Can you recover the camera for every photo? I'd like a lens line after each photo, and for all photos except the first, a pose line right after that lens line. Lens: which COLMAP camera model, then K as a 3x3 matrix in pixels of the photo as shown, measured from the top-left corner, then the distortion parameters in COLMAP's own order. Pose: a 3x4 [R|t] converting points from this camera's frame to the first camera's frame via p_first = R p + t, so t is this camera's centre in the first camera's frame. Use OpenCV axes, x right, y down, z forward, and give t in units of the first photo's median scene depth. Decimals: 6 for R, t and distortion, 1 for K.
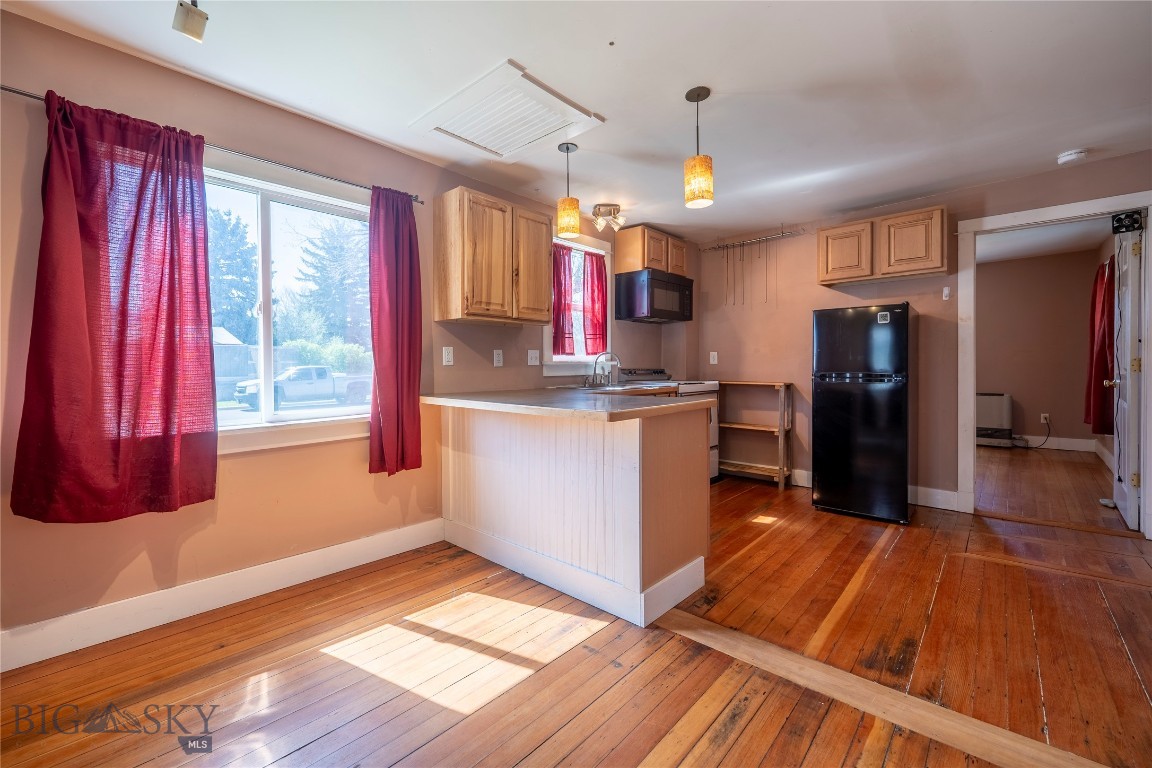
lens RADIAL K [[535.9, 0, 532.7], [0, 535.9, 367.4], [0, 0, 1]] dist [-0.001907, -0.000216]
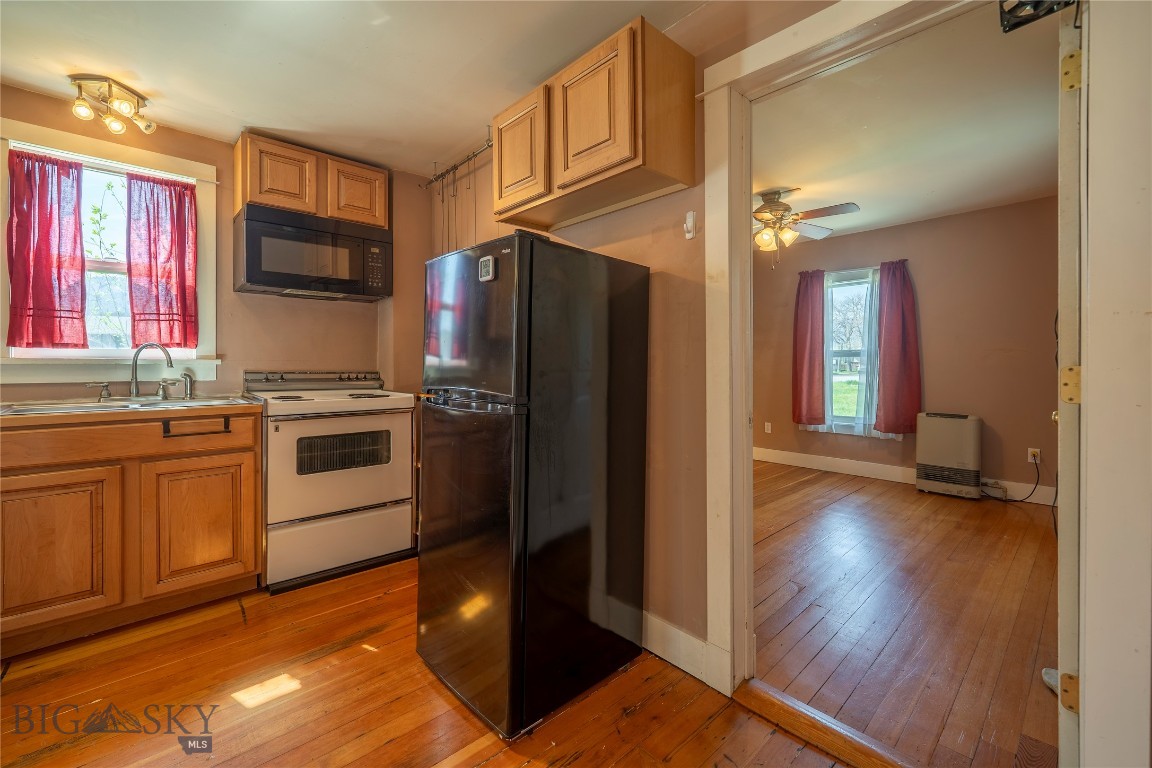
lens RADIAL K [[500.8, 0, 601.7], [0, 500.8, 363.0], [0, 0, 1]] dist [-0.001569, -0.000173]
pose [[0.996742, 0.009242, -0.080131, 0.638026], [-0.009587, 0.999946, -0.003917, -0.009280], [0.080090, 0.004673, 0.996777, 0.474162]]
